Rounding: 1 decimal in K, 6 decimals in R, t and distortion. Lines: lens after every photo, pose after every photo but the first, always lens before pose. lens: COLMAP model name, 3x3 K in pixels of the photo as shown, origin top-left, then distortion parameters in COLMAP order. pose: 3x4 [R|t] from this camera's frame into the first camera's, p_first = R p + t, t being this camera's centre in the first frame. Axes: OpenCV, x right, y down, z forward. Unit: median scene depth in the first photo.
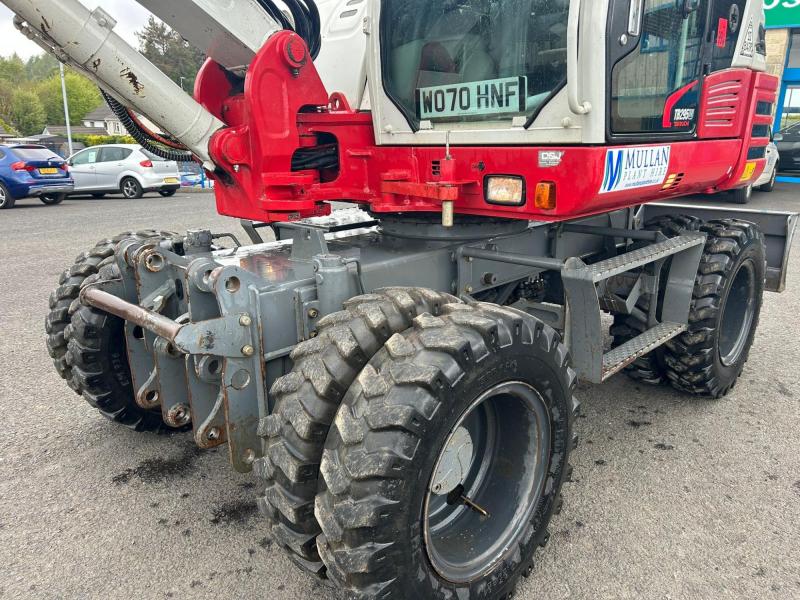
lens RADIAL K [[602.3, 0, 399.3], [0, 602.3, 306.1], [0, 0, 1]] dist [0.079804, -0.101736]
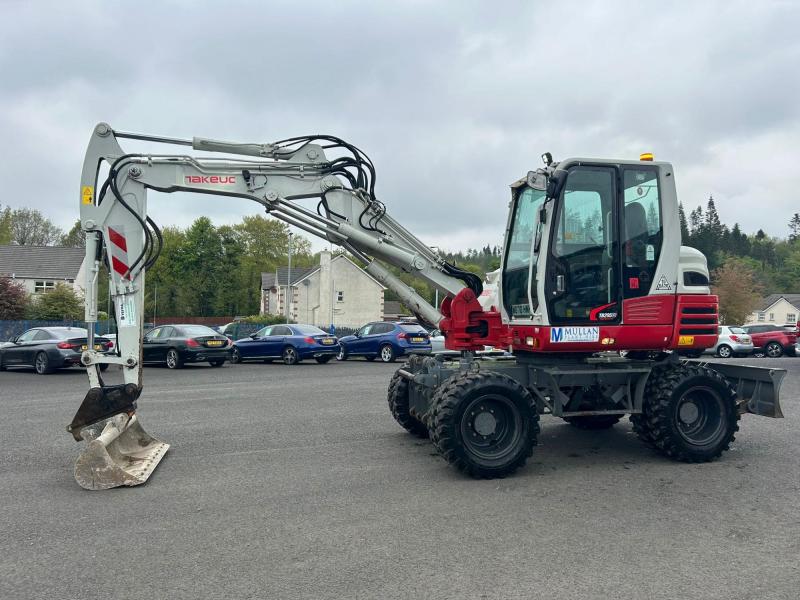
lens RADIAL K [[605.7, 0, 400.0], [0, 605.7, 300.0], [0, 0, 1]] dist [0.062881, -0.070204]
pose [[0.846983, -0.008632, -0.531550, 0.990999], [-0.147177, 0.956980, -0.250055, 0.354192], [0.510842, 0.290024, 0.809275, -1.386773]]
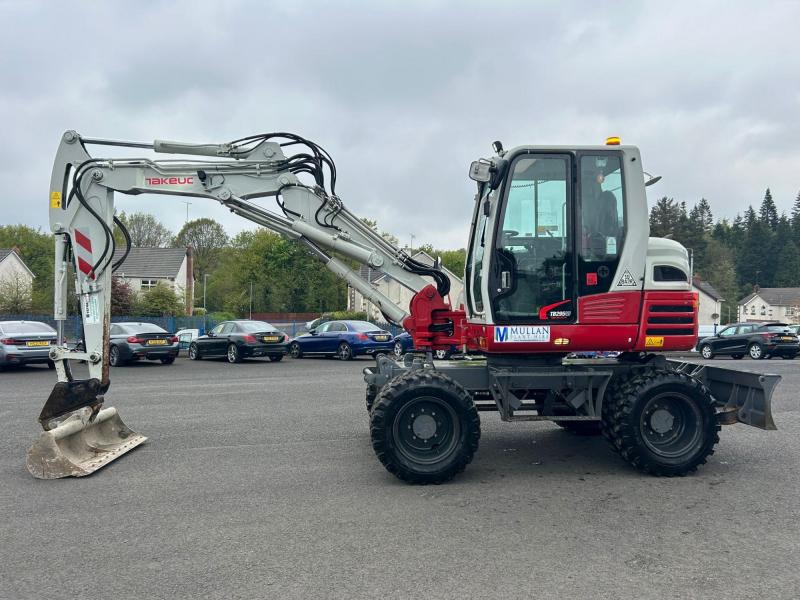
lens RADIAL K [[604.7, 0, 405.2], [0, 604.7, 297.8], [0, 0, 1]] dist [0.064204, -0.075294]
pose [[0.753847, -0.009486, -0.656981, 1.424040], [-0.180977, 0.958221, -0.221496, 0.233900], [0.631634, 0.285873, 0.720635, -0.996561]]
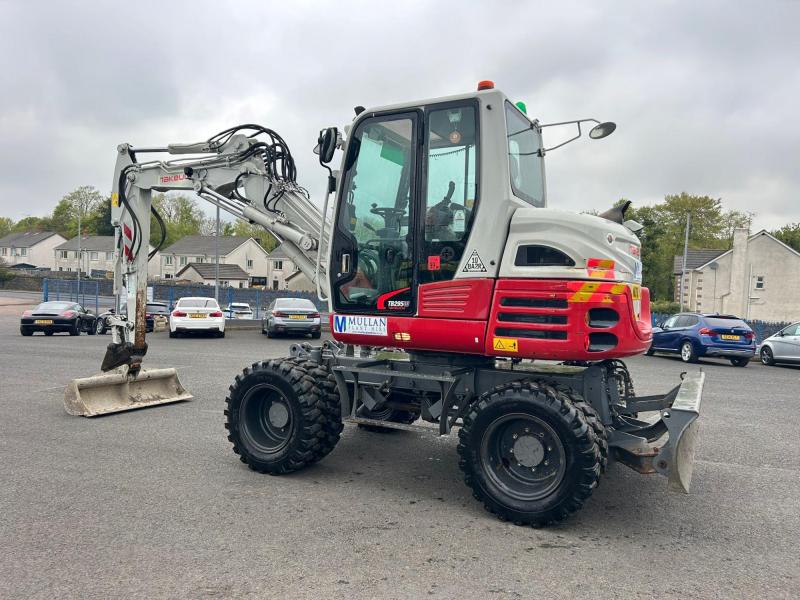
lens RADIAL K [[605.7, 0, 400.0], [0, 605.7, 300.0], [0, 0, 1]] dist [0.062881, -0.070204]
pose [[0.276089, 0.026535, -0.960766, 2.169967], [-0.292936, 0.954382, -0.057821, -0.194245], [0.915403, 0.297407, 0.271268, 0.422138]]
